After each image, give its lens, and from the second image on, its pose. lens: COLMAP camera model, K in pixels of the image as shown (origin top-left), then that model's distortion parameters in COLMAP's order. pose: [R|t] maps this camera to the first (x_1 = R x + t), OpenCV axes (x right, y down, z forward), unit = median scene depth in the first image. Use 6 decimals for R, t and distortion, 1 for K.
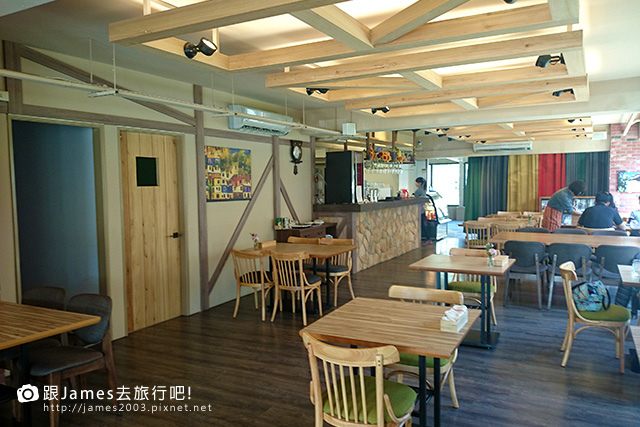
lens RADIAL K [[505.9, 0, 318.7], [0, 505.9, 212.4], [0, 0, 1]] dist [-0.014466, -0.017239]
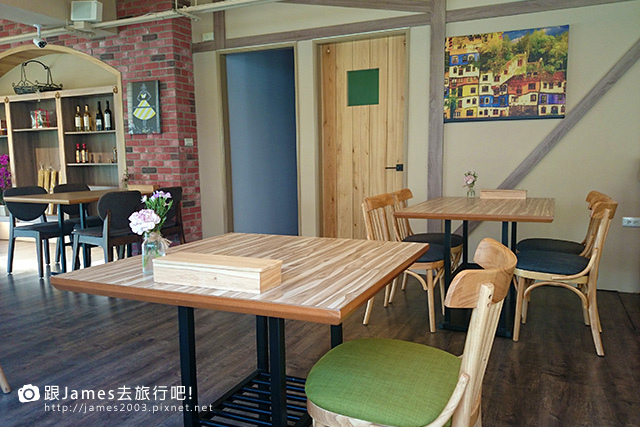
lens RADIAL K [[505.9, 0, 317.8], [0, 505.9, 218.0], [0, 0, 1]] dist [-0.014466, -0.017239]
pose [[0.059483, 0.115720, -0.991499, 0.441088], [-0.049272, 0.992388, 0.112868, 0.037363], [0.997013, 0.042139, 0.064732, 0.767670]]
